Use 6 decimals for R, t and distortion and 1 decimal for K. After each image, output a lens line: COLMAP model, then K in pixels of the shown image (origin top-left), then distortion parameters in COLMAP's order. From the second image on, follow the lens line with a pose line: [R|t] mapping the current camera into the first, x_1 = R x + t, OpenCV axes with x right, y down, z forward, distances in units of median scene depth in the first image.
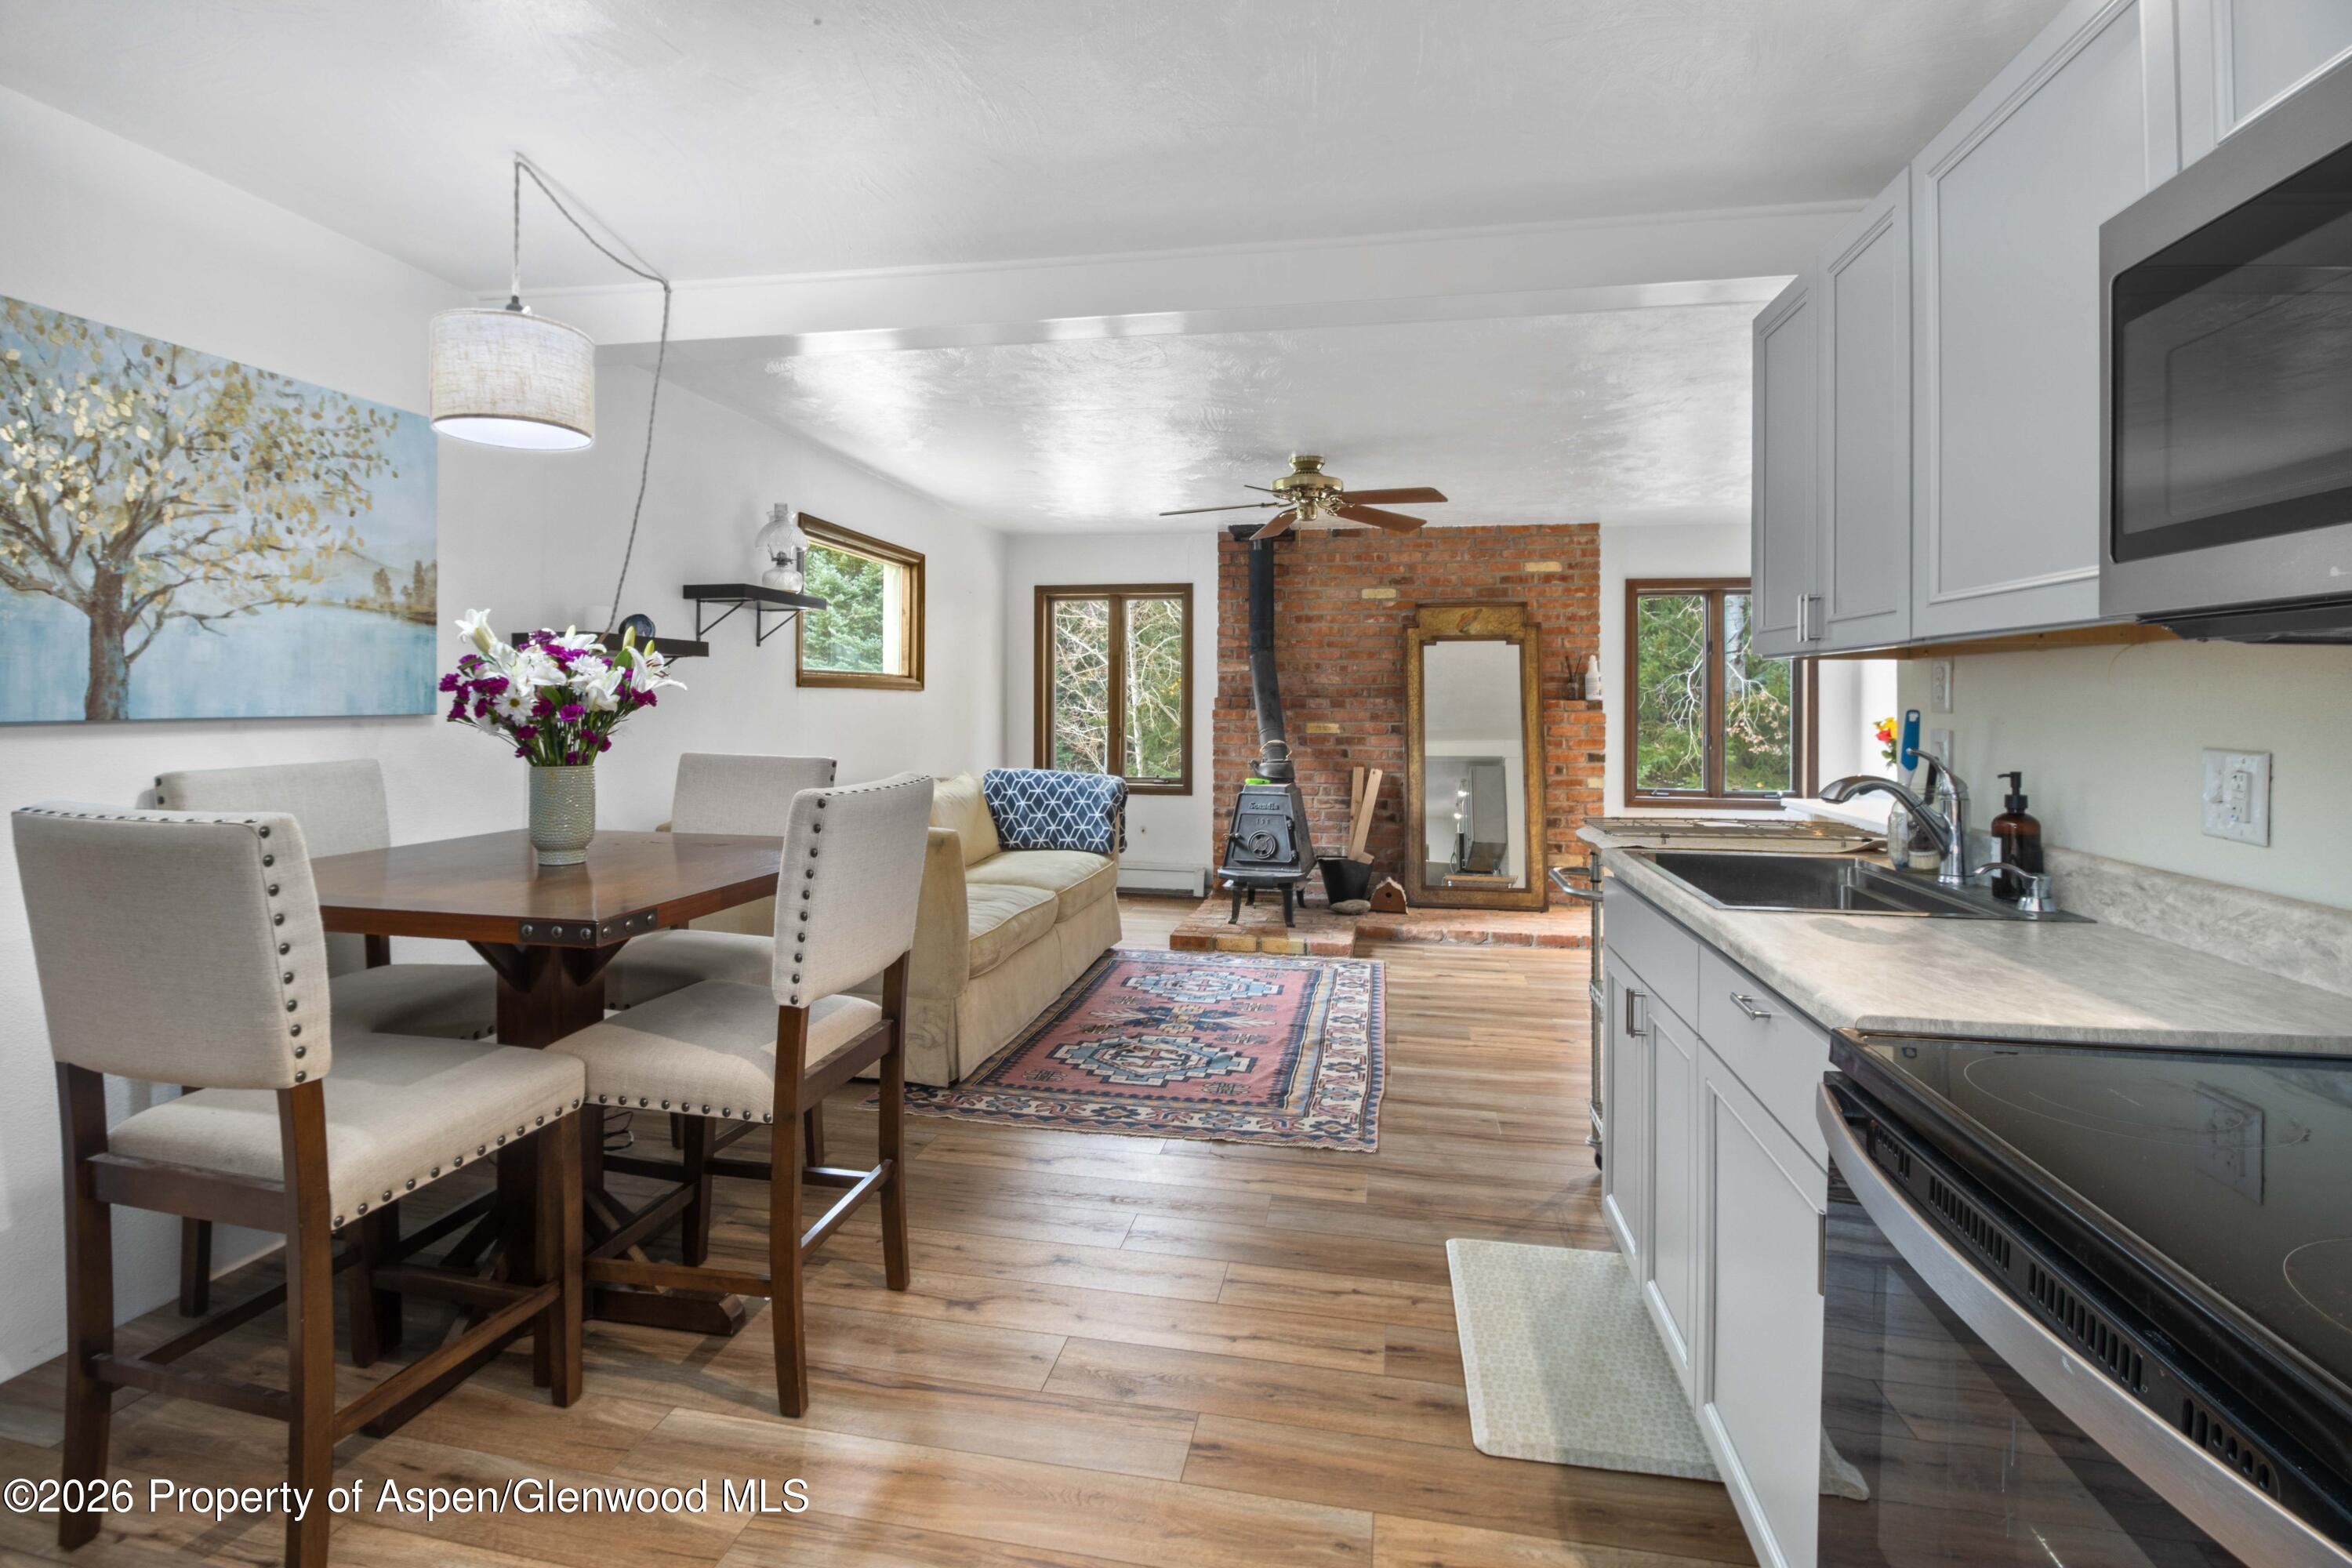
lens RADIAL K [[1100.6, 0, 1151.1], [0, 1100.6, 735.9], [0, 0, 1]] dist [-0.001509, -0.000149]
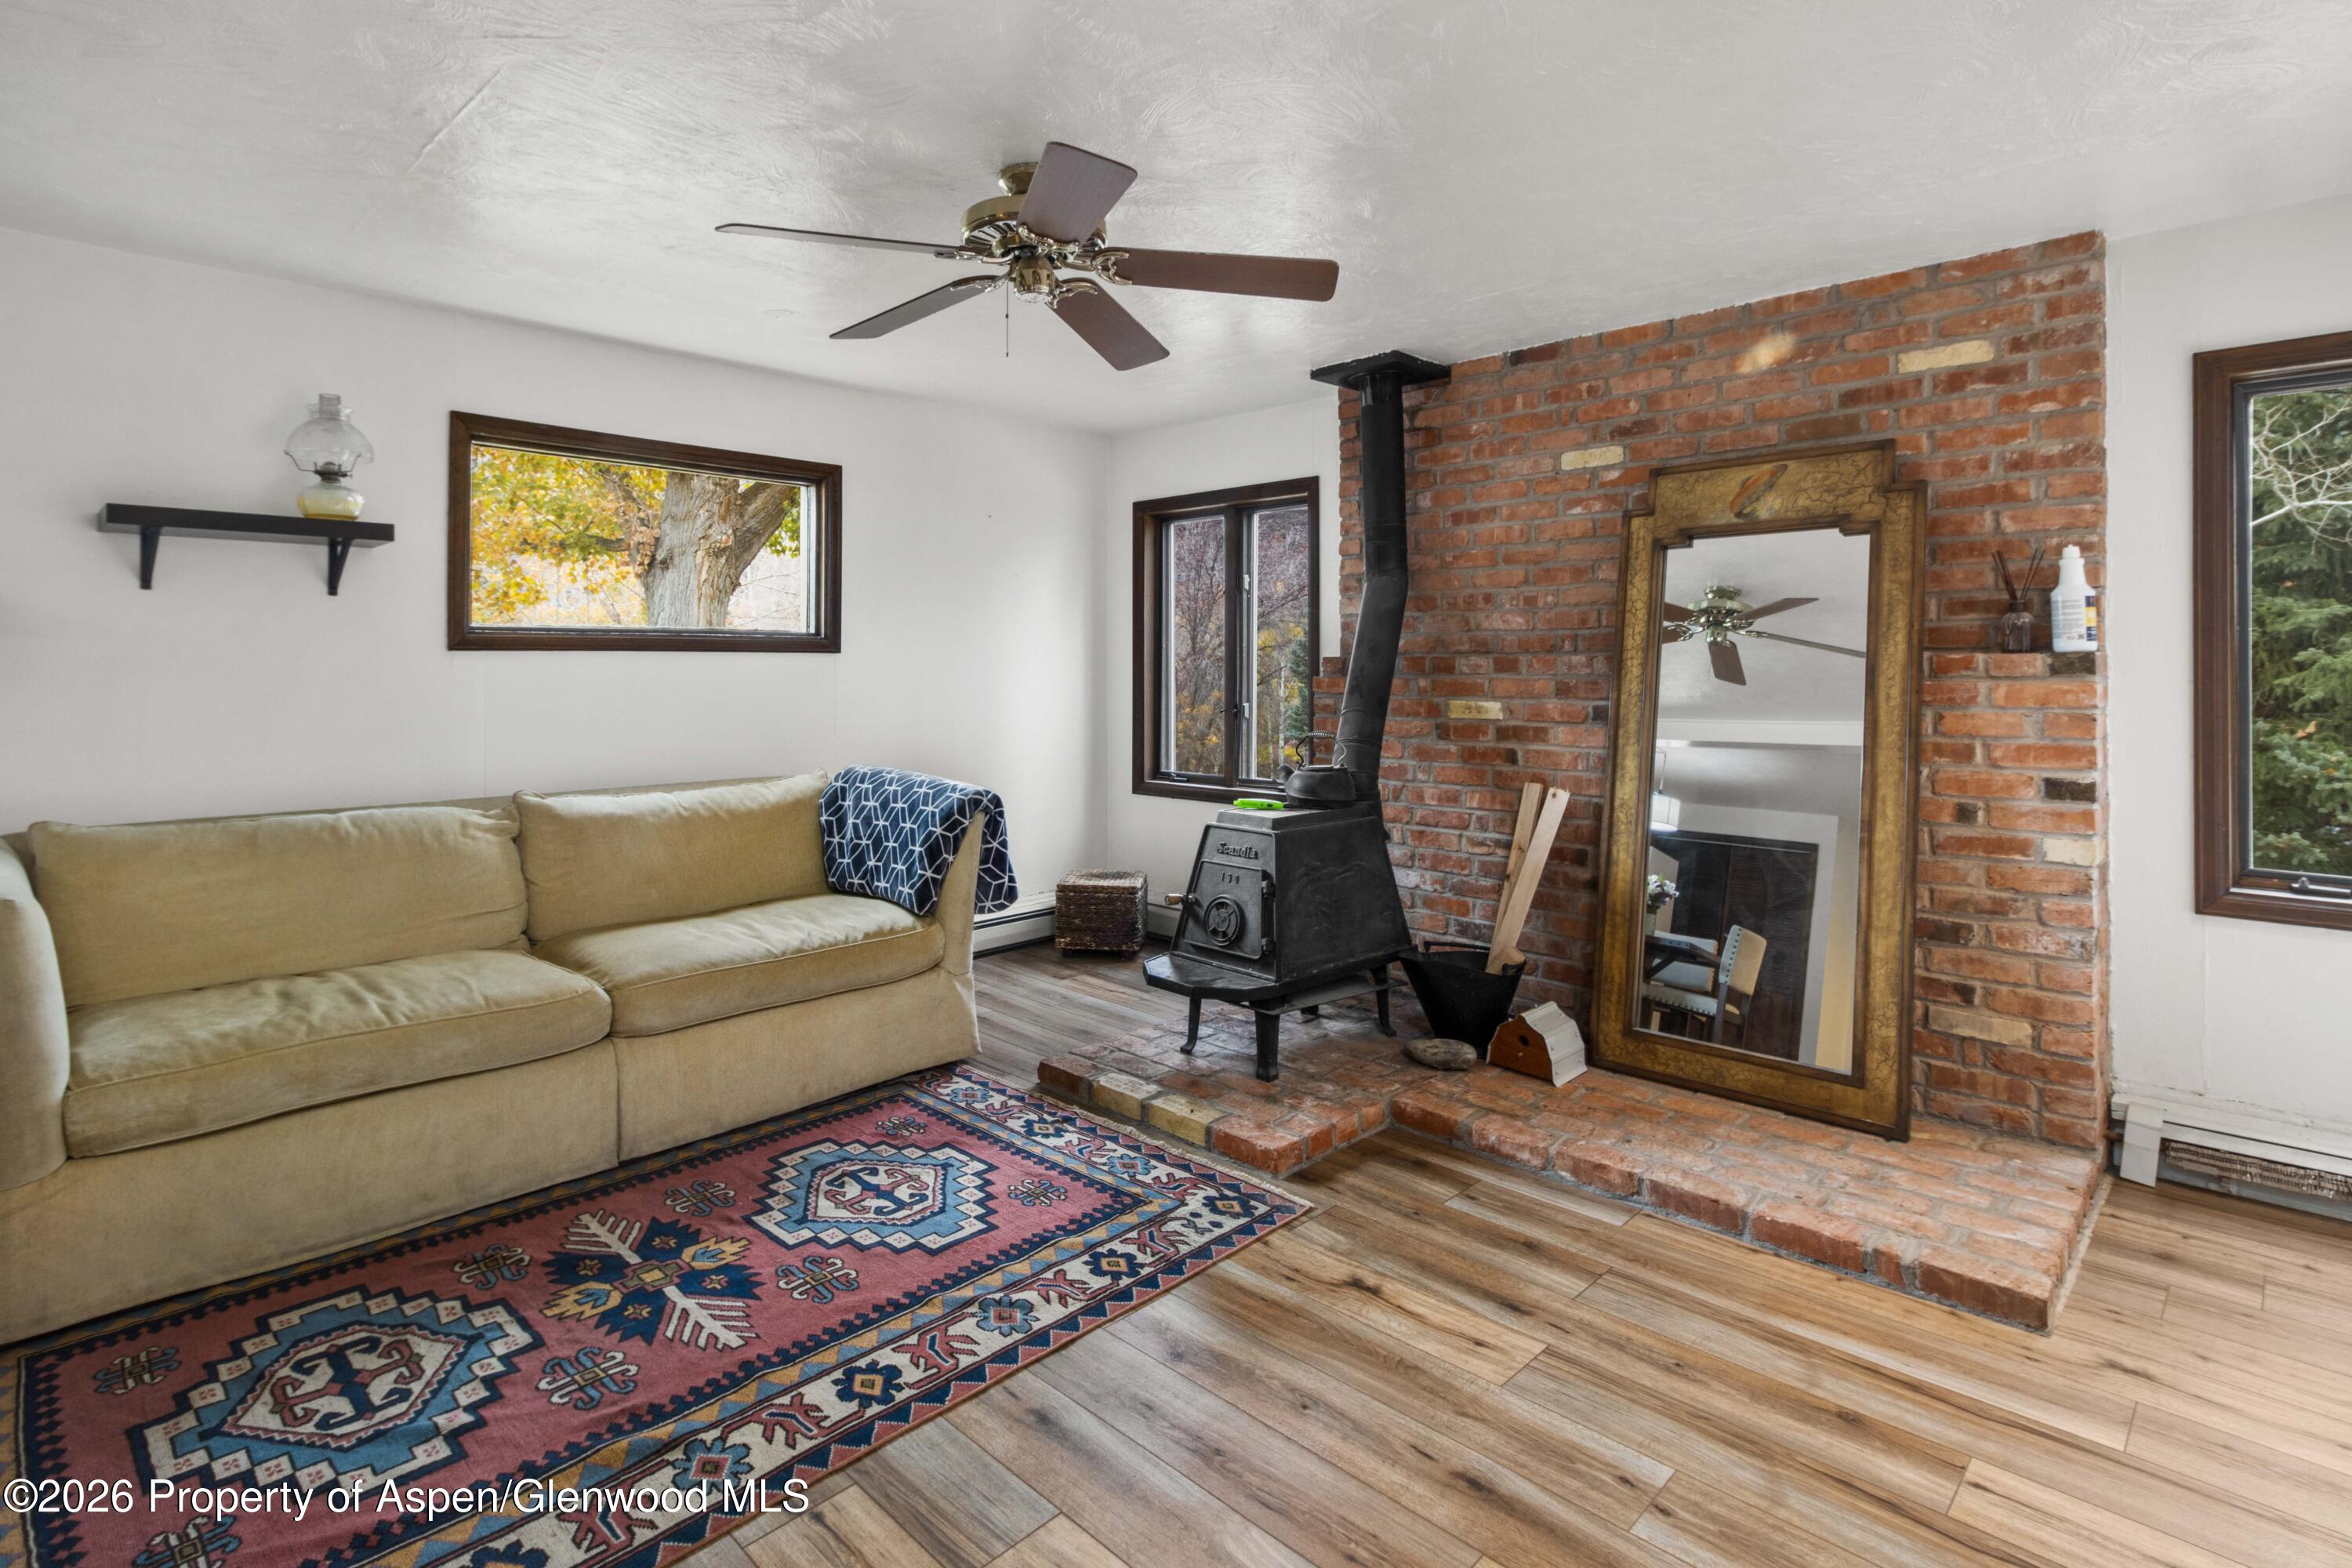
lens RADIAL K [[1130.1, 0, 1171.5], [0, 1130.1, 686.2], [0, 0, 1]] dist [0.004284, 0.000413]
pose [[0.840271, 0.001282, -0.542165, 0.341874], [-0.008225, 0.999912, -0.010384, -0.011863], [0.542105, 0.013185, 0.840208, 0.442339]]
